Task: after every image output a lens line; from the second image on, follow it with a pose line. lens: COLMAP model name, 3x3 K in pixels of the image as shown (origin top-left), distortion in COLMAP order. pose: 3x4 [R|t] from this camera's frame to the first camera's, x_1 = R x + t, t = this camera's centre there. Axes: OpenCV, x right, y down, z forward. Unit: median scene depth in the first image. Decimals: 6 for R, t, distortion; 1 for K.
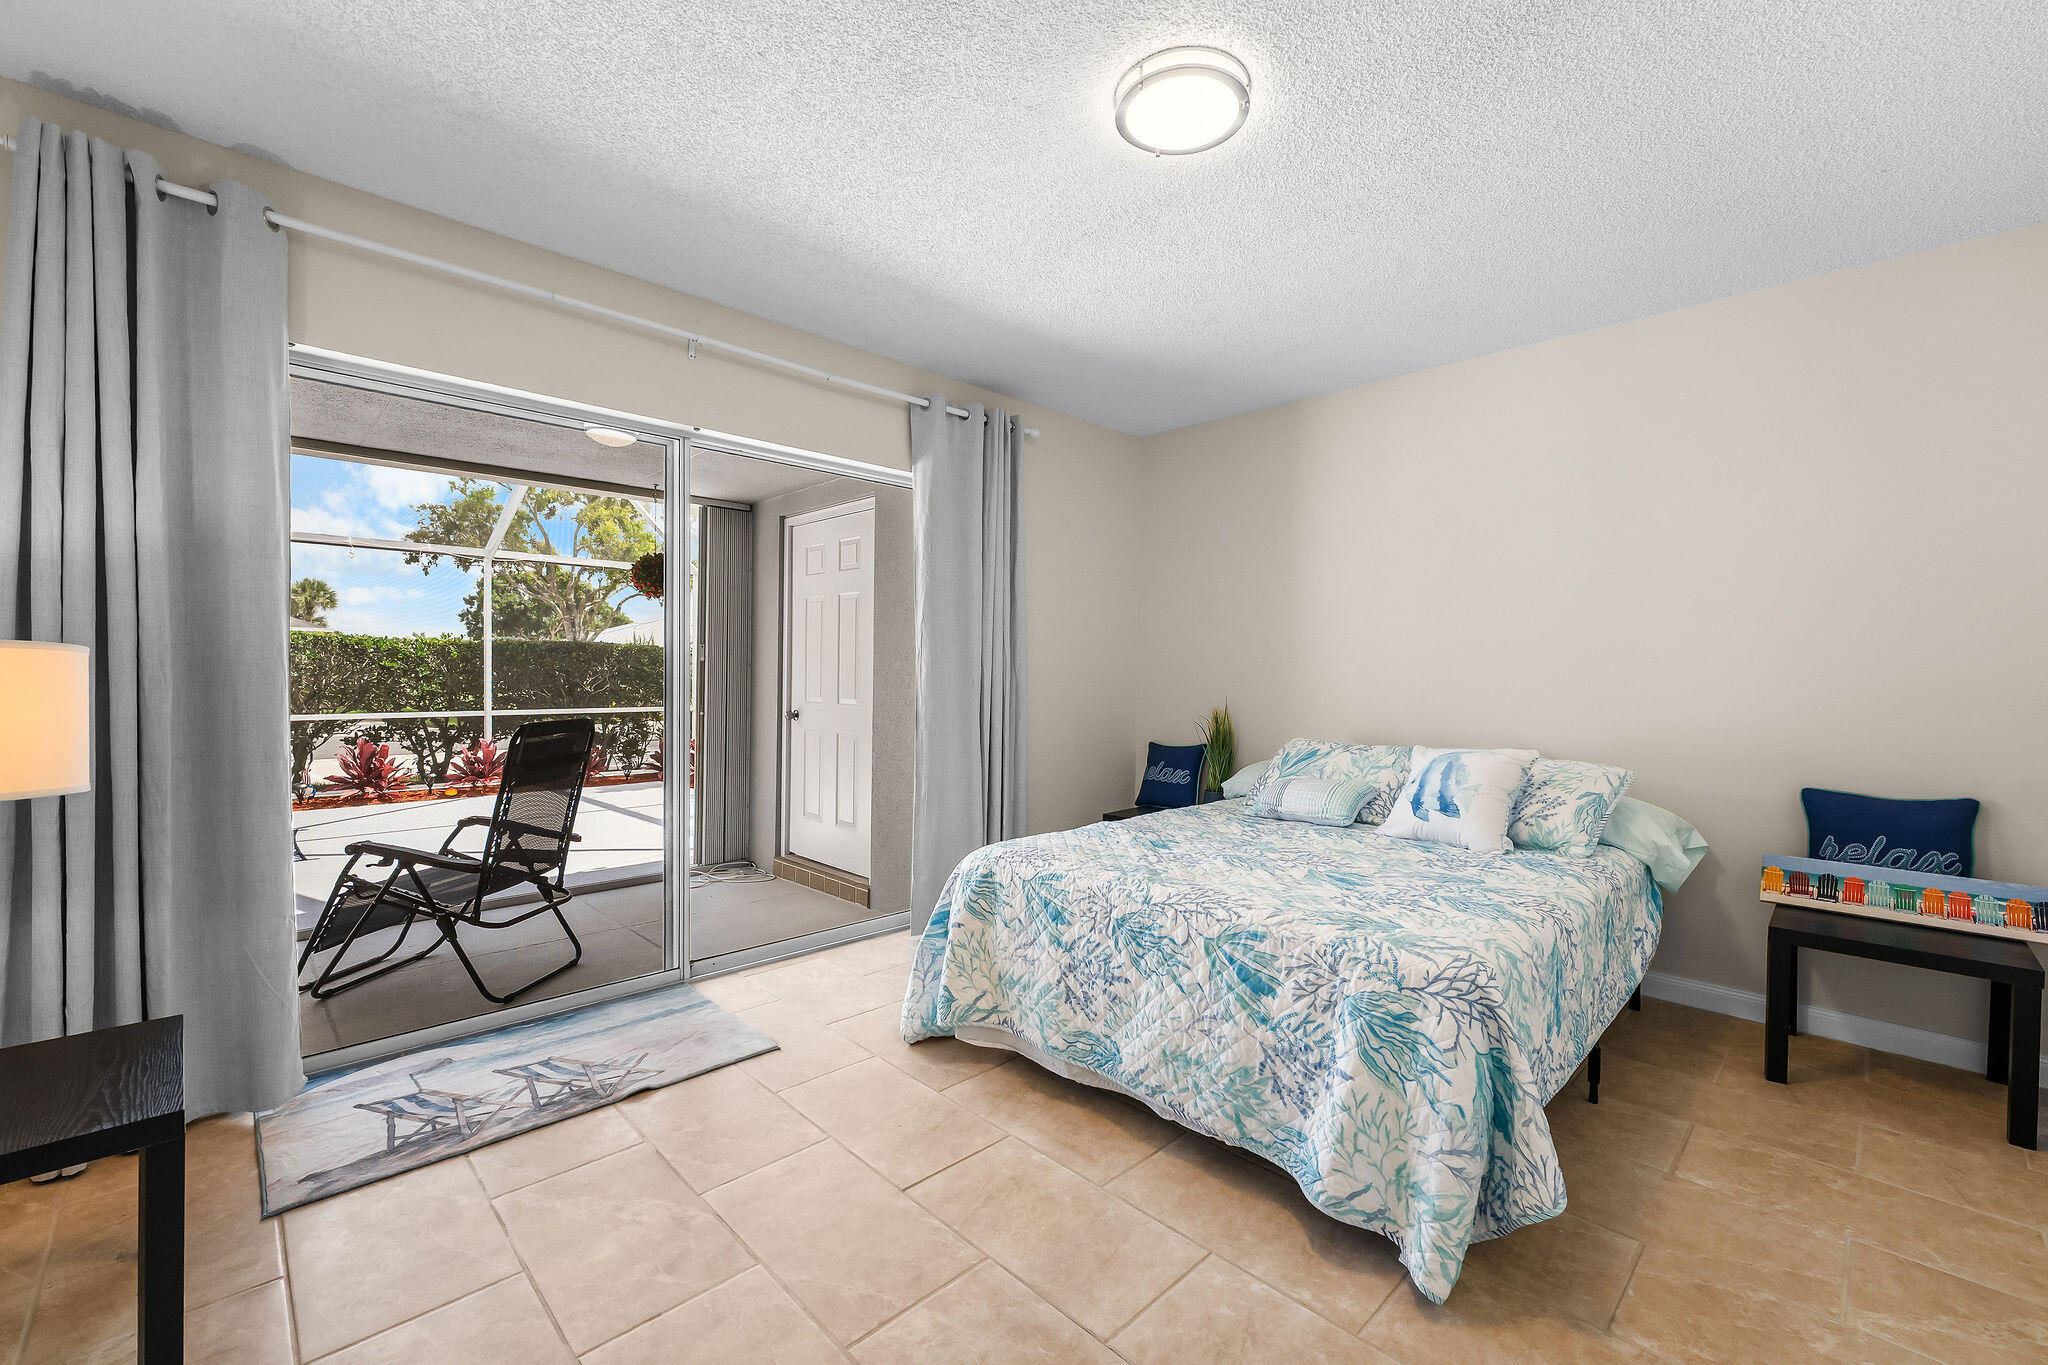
lens RADIAL K [[818.9, 0, 1035.7], [0, 818.9, 683.4], [0, 0, 1]] dist [0.000231, -0.000061]
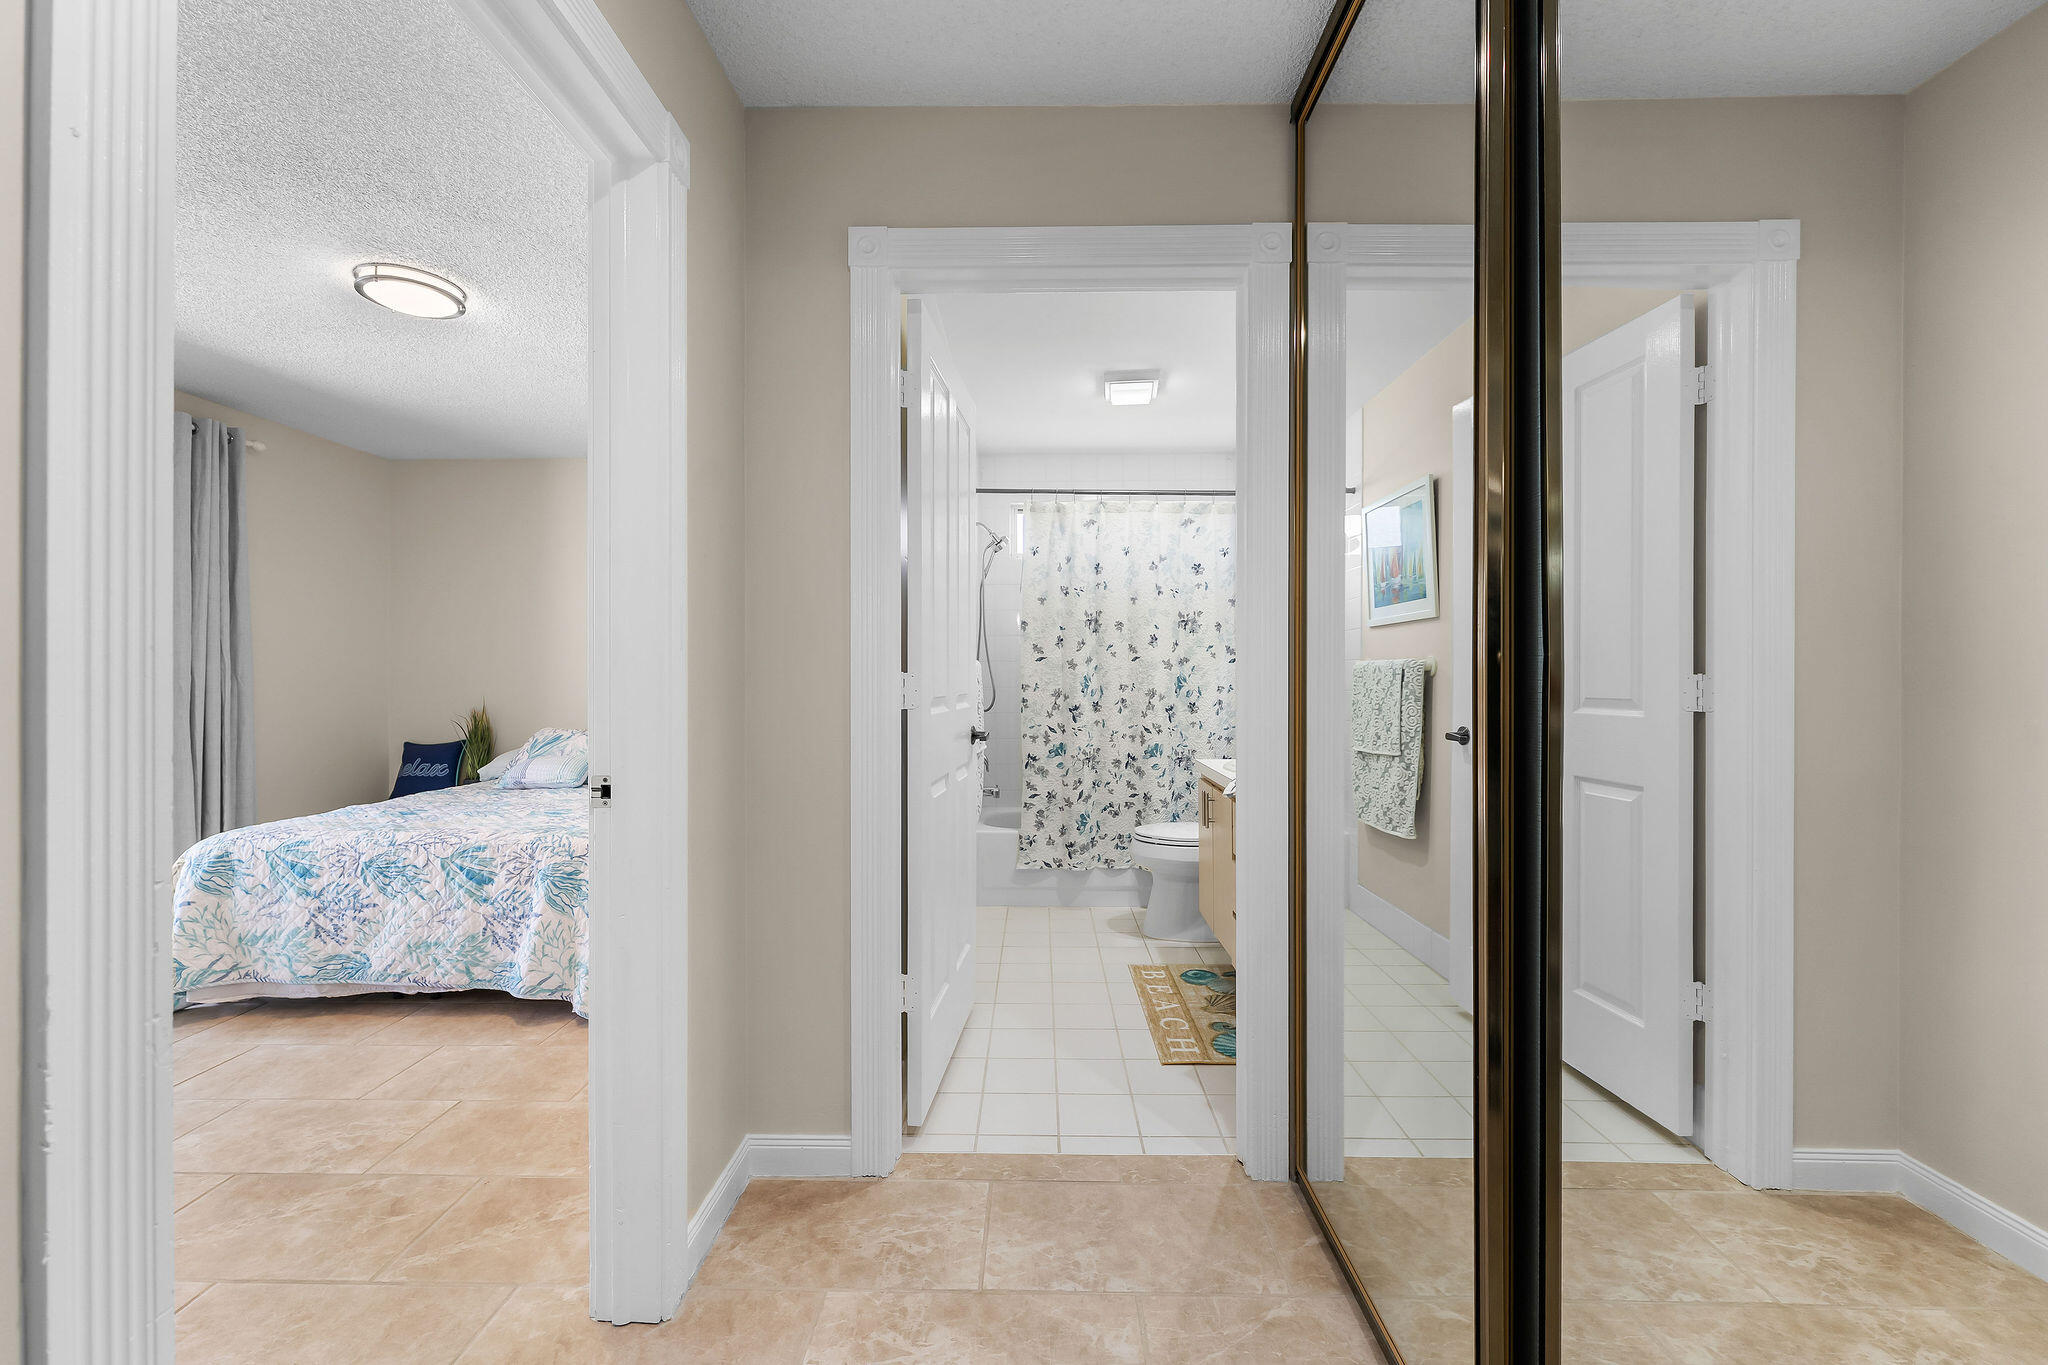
lens RADIAL K [[824.4, 0, 1026.7], [0, 824.4, 674.1], [0, 0, 1]] dist [-0.001505, -0.000186]
pose [[0.716494, -0.010574, 0.697513, -0.065682], [0.020000, 0.999785, -0.005389, 0.008757], [-0.697306, 0.017811, 0.716552, -0.771615]]
